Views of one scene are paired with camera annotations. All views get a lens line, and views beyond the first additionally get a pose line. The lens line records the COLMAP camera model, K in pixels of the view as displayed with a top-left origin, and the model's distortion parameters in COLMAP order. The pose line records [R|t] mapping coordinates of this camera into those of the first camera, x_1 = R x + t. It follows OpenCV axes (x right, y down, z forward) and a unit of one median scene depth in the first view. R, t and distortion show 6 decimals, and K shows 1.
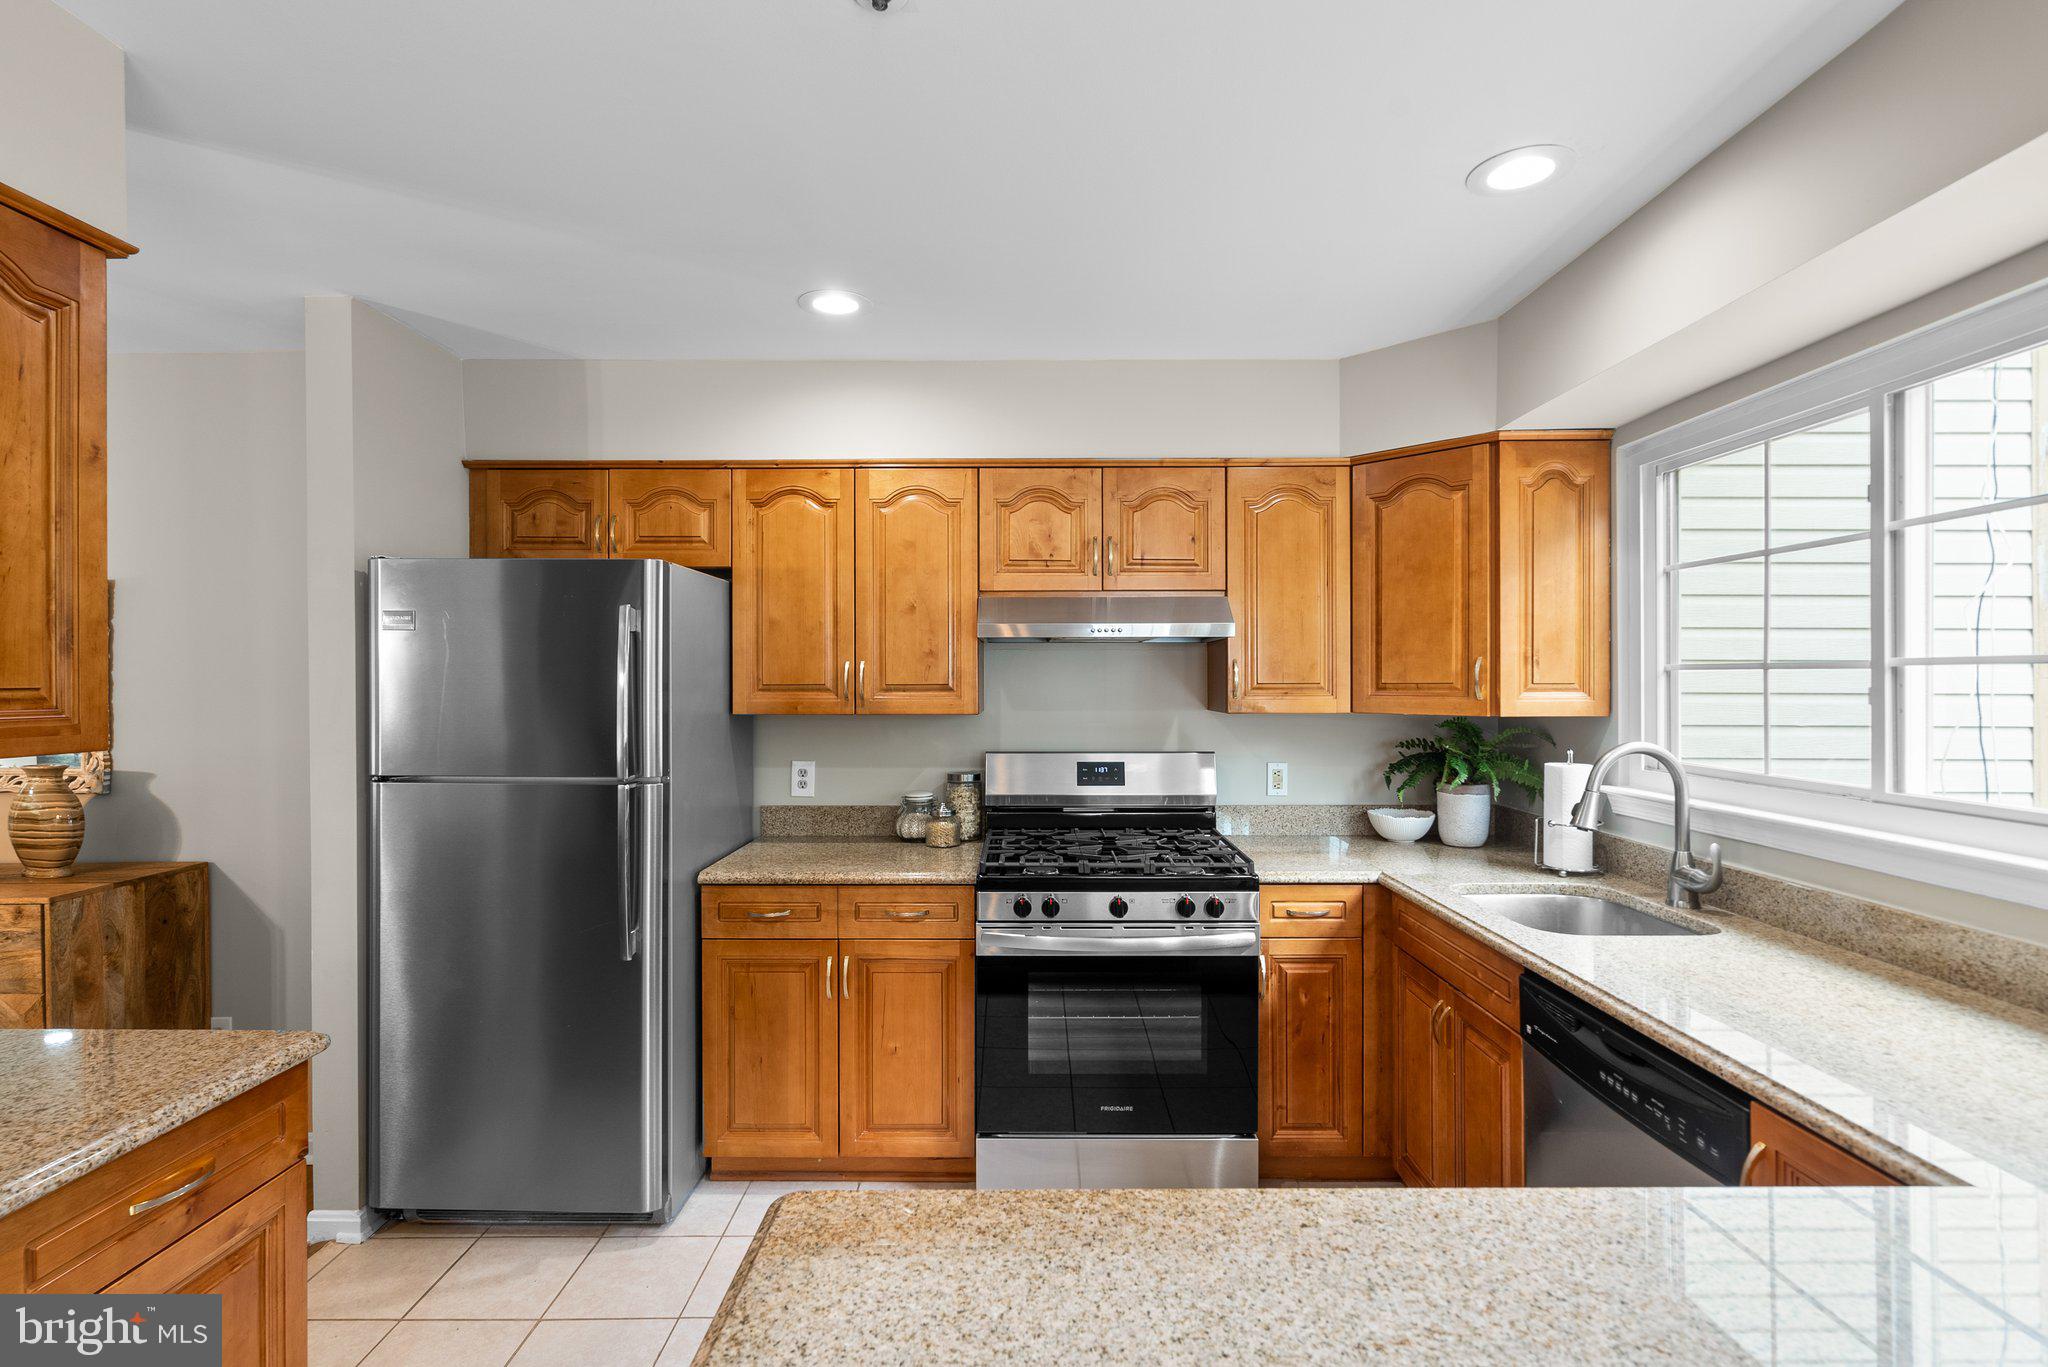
lens RADIAL K [[945.6, 0, 1024.8], [0, 945.6, 681.7], [0, 0, 1]] dist [0.000279, 0.000417]
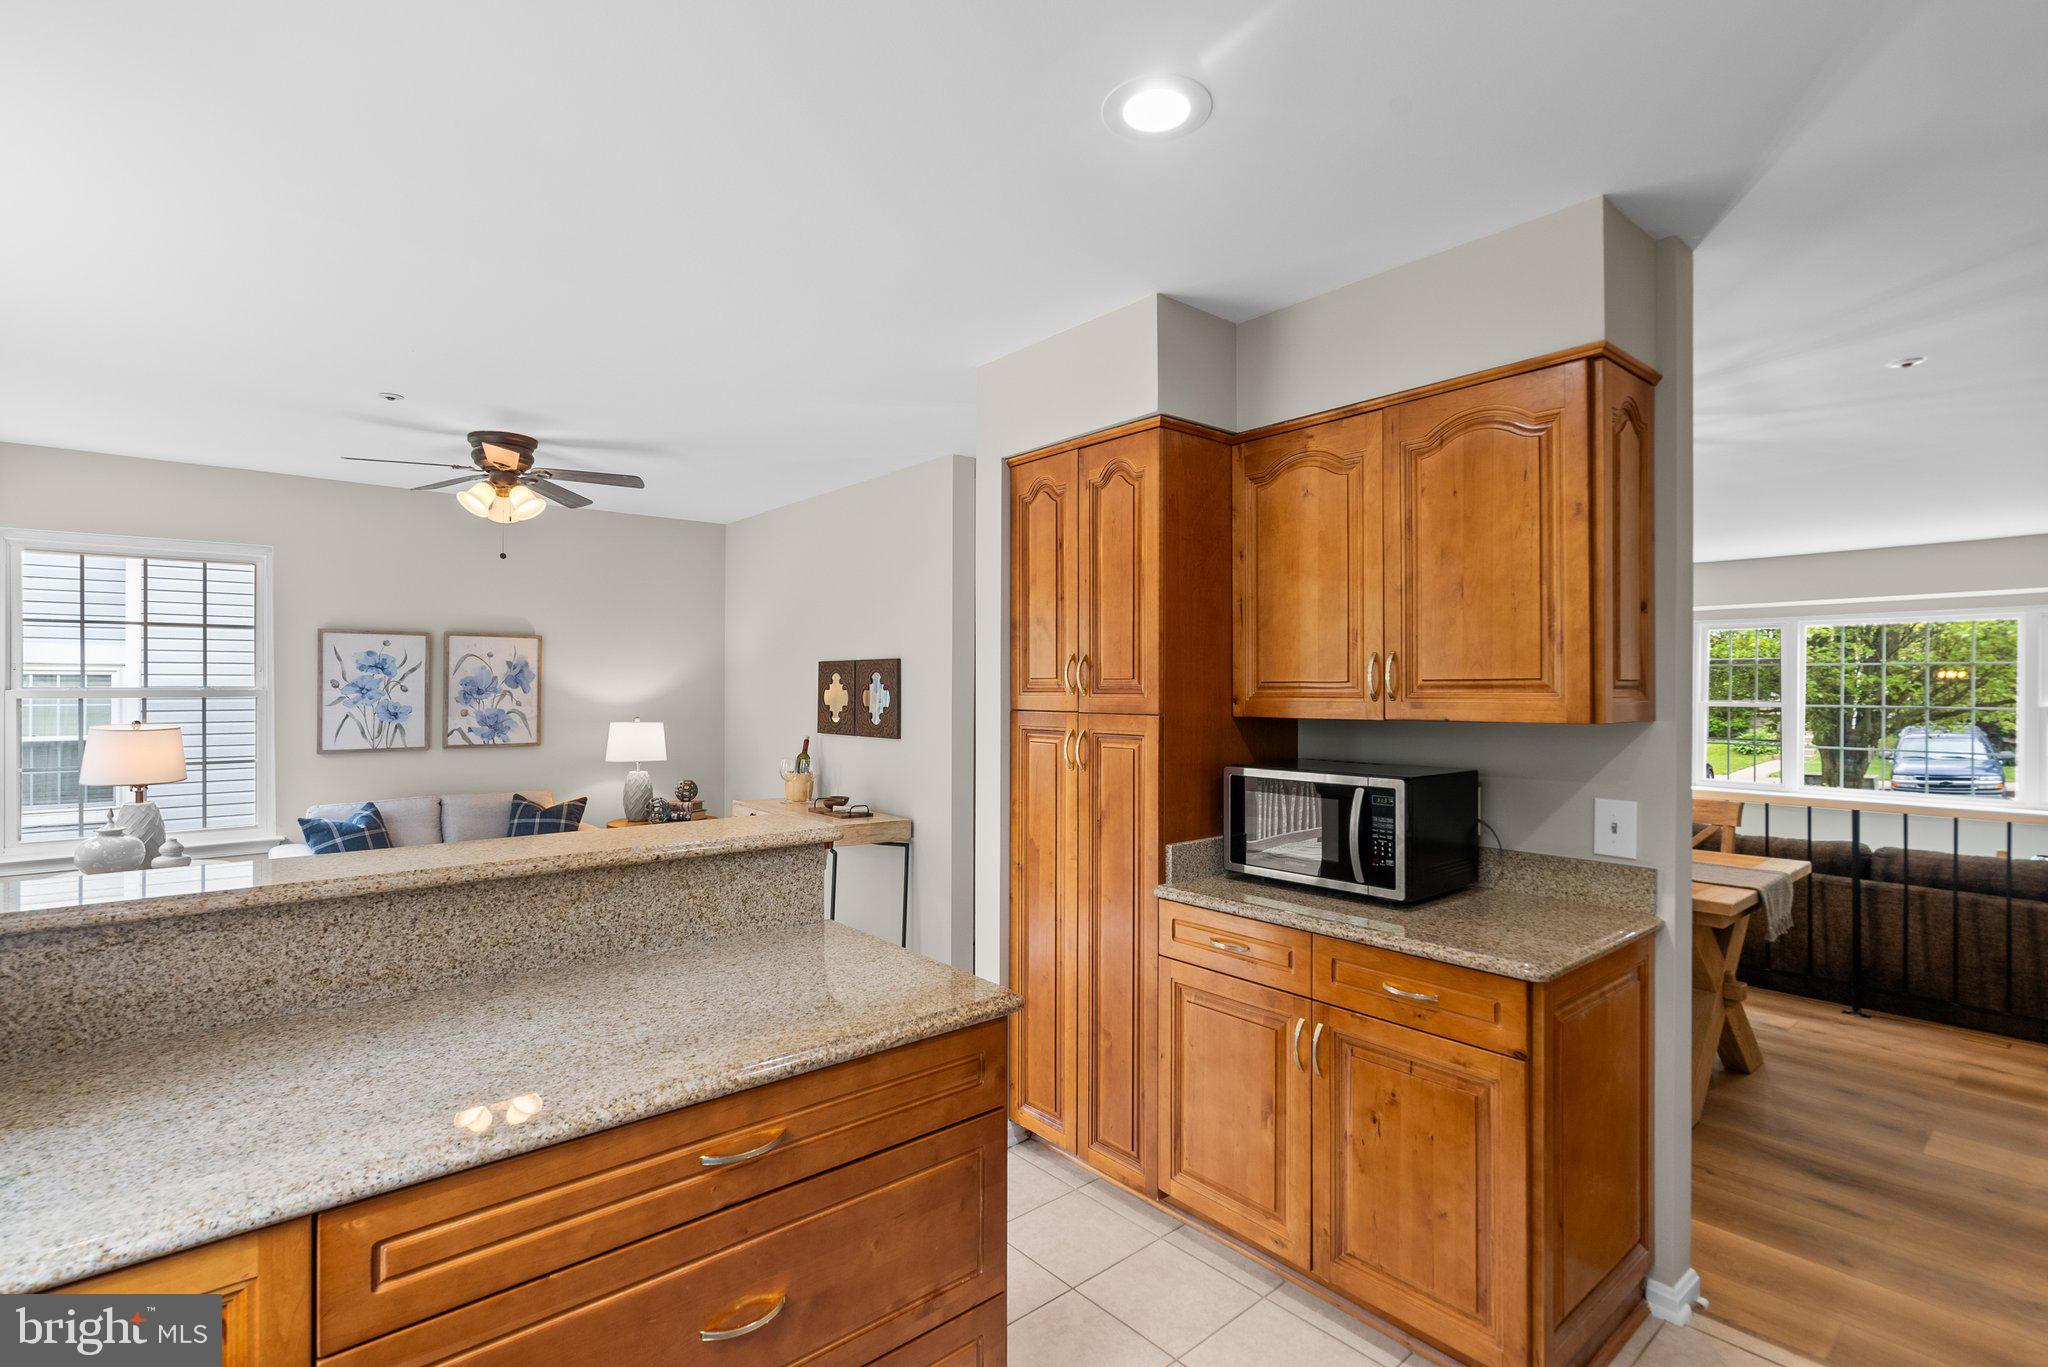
lens RADIAL K [[951.6, 0, 1024.0], [0, 951.6, 683.5], [0, 0, 1]] dist [0.000865, -0.000385]
pose [[-0.761516, -0.000478, -0.648146, 0.270240], [0.002536, 0.999990, -0.003718, 0.008192], [0.648142, -0.004475, -0.761507, 0.773194]]
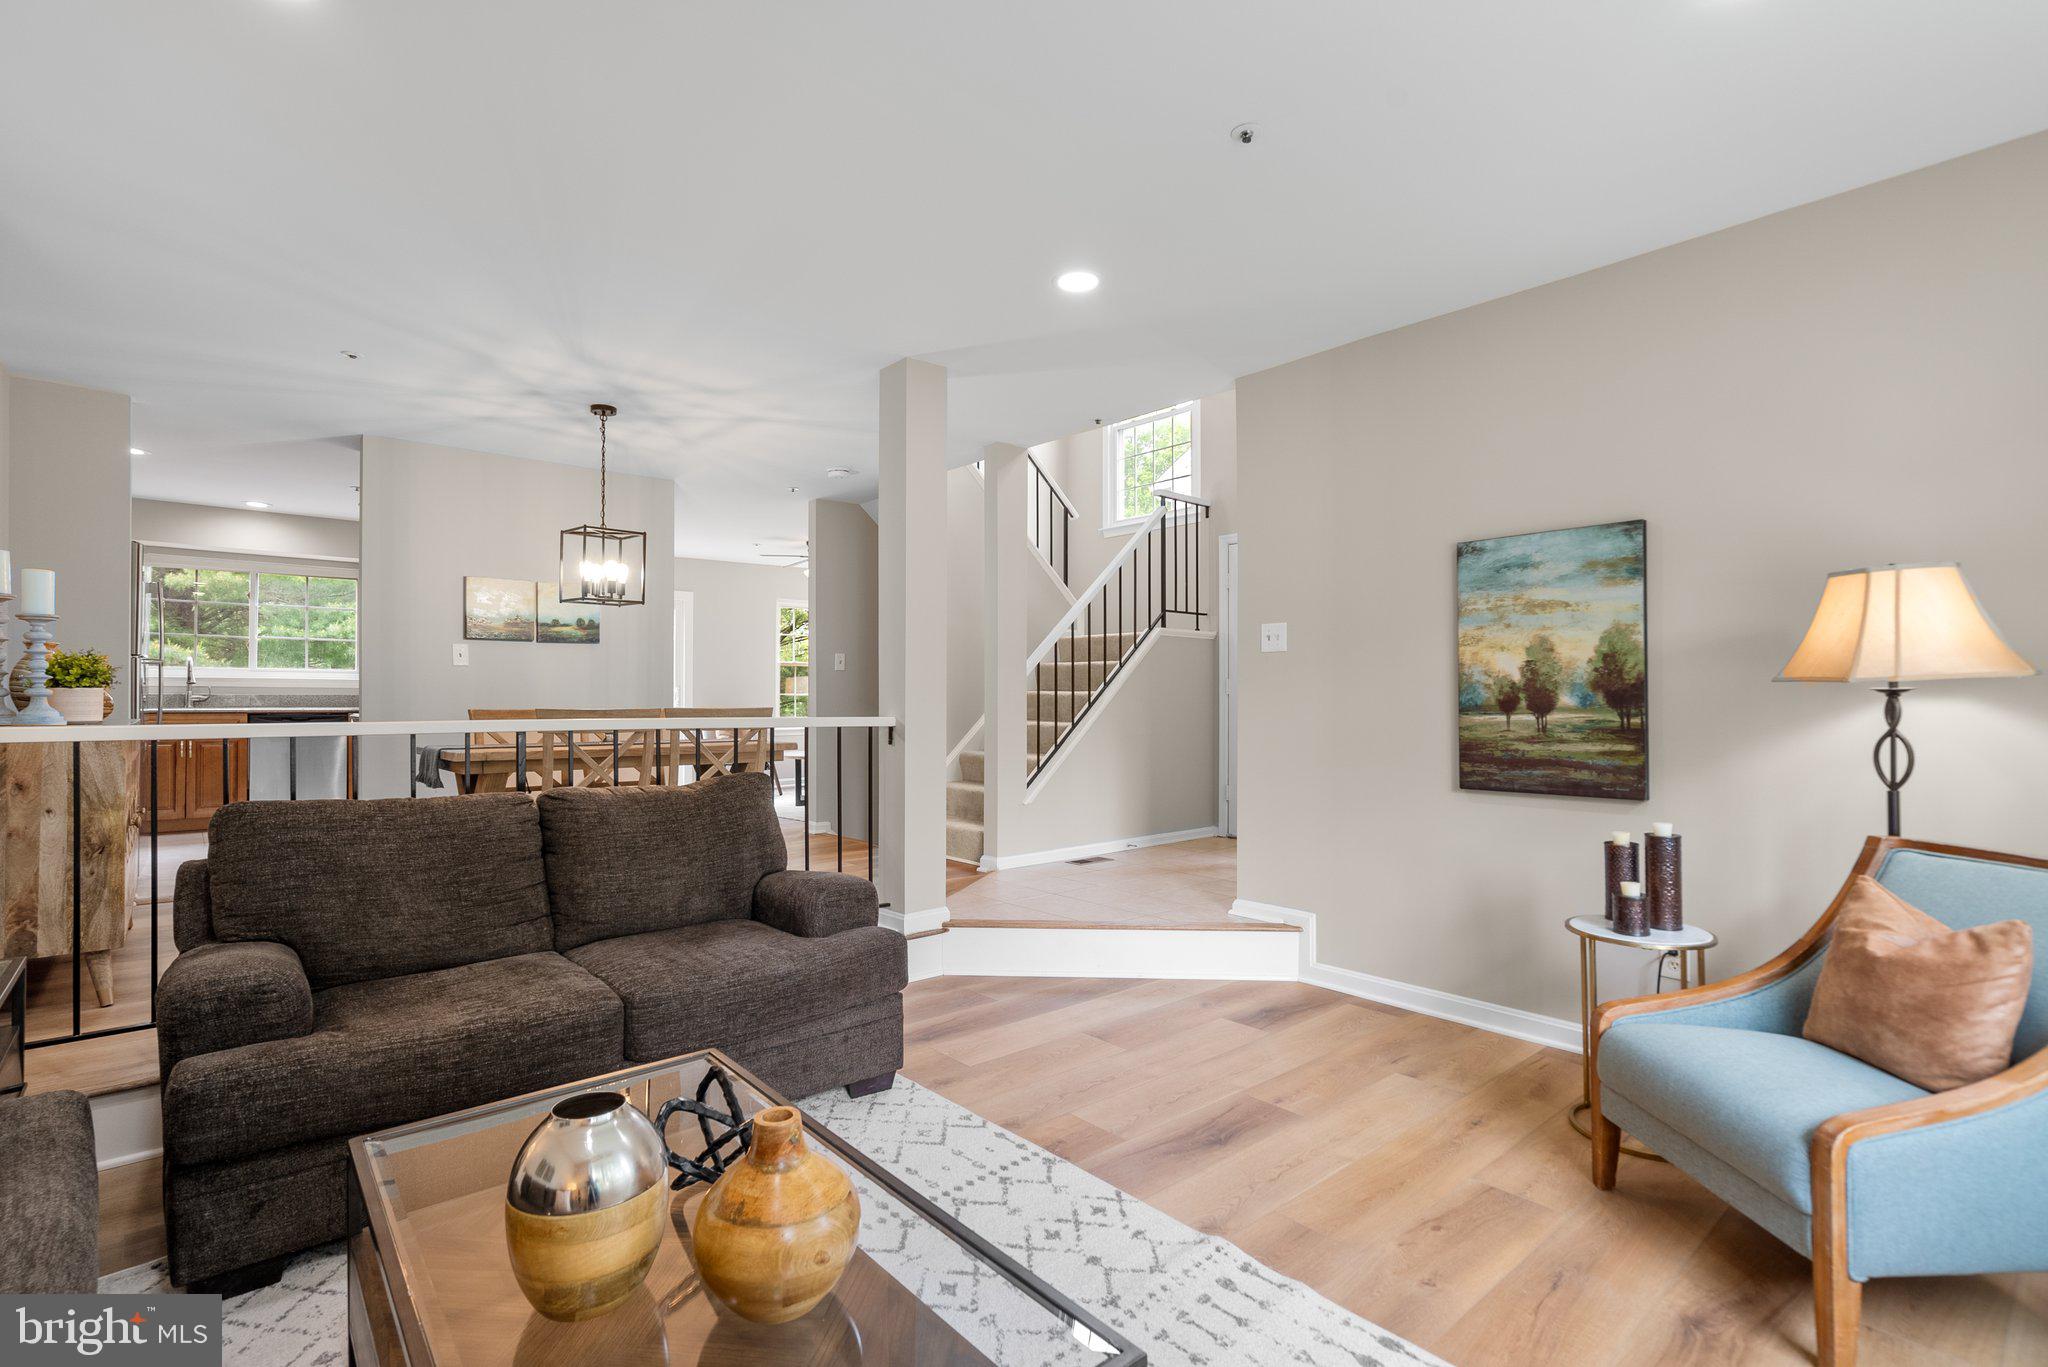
lens RADIAL K [[959.1, 0, 1016.9], [0, 959.1, 693.6], [0, 0, 1]] dist [0.001158, 0.000237]
pose [[-0.655938, 0.004636, 0.754801, -2.859009], [-0.002683, 0.999960, -0.008473, 0.162218], [-0.754810, -0.007583, -0.655899, 0.790944]]
